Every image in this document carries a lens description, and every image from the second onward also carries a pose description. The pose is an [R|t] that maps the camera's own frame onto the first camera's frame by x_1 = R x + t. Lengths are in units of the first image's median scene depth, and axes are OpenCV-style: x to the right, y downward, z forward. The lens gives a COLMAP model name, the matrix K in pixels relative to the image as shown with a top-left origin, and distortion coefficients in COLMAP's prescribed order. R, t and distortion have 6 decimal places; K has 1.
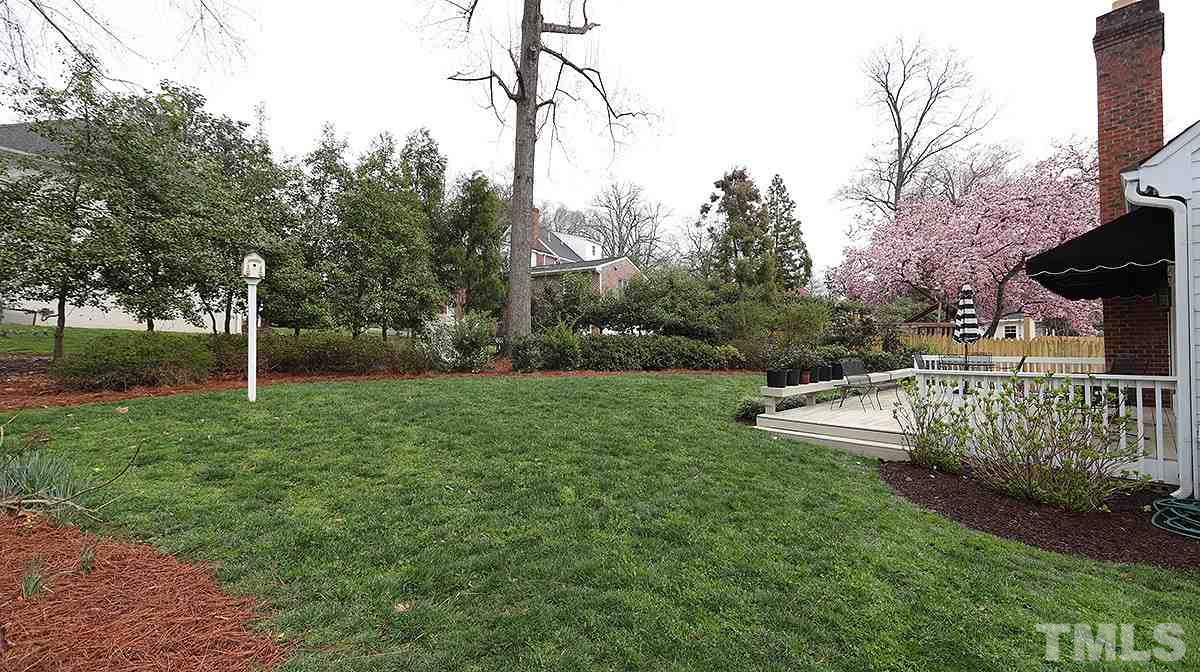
lens RADIAL K [[466.4, 0, 599.3], [0, 466.4, 339.7], [0, 0, 1]] dist [-0.003490, -0.000043]
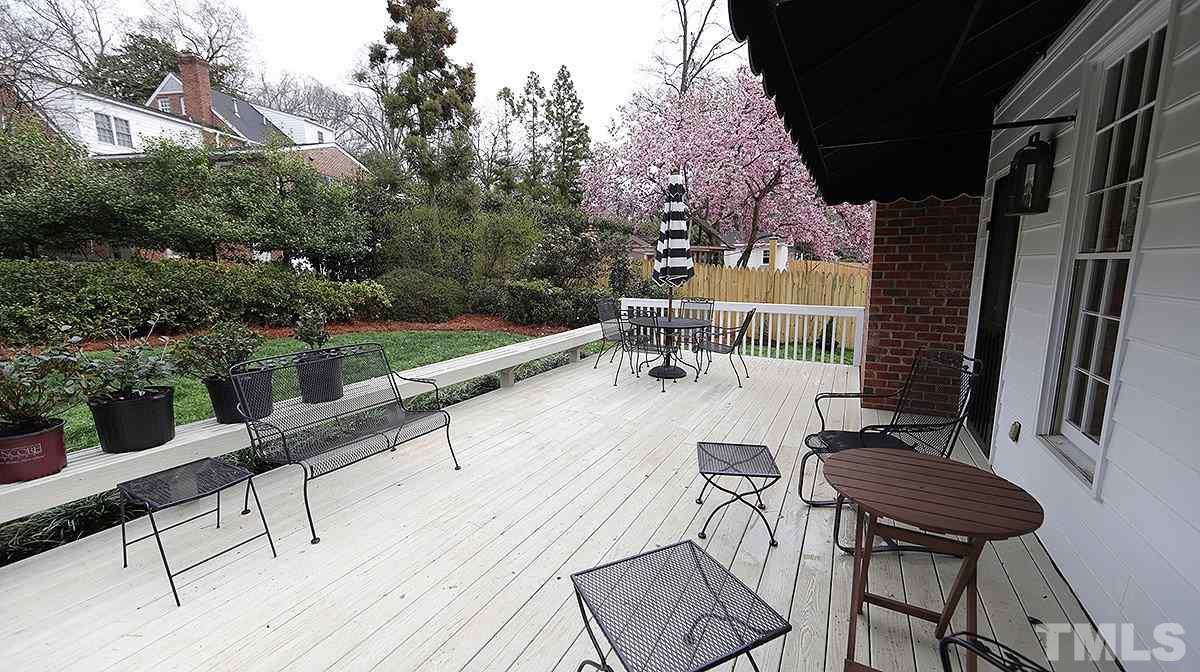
lens RADIAL K [[466.4, 0, 602.0], [0, 466.4, 335.0], [0, 0, 1]] dist [-0.003490, -0.000043]
pose [[0.931575, -0.053512, 0.359589, 0.139780], [-0.005281, 0.987011, 0.160563, -0.006008], [-0.363511, -0.151475, 0.919193, 0.140629]]
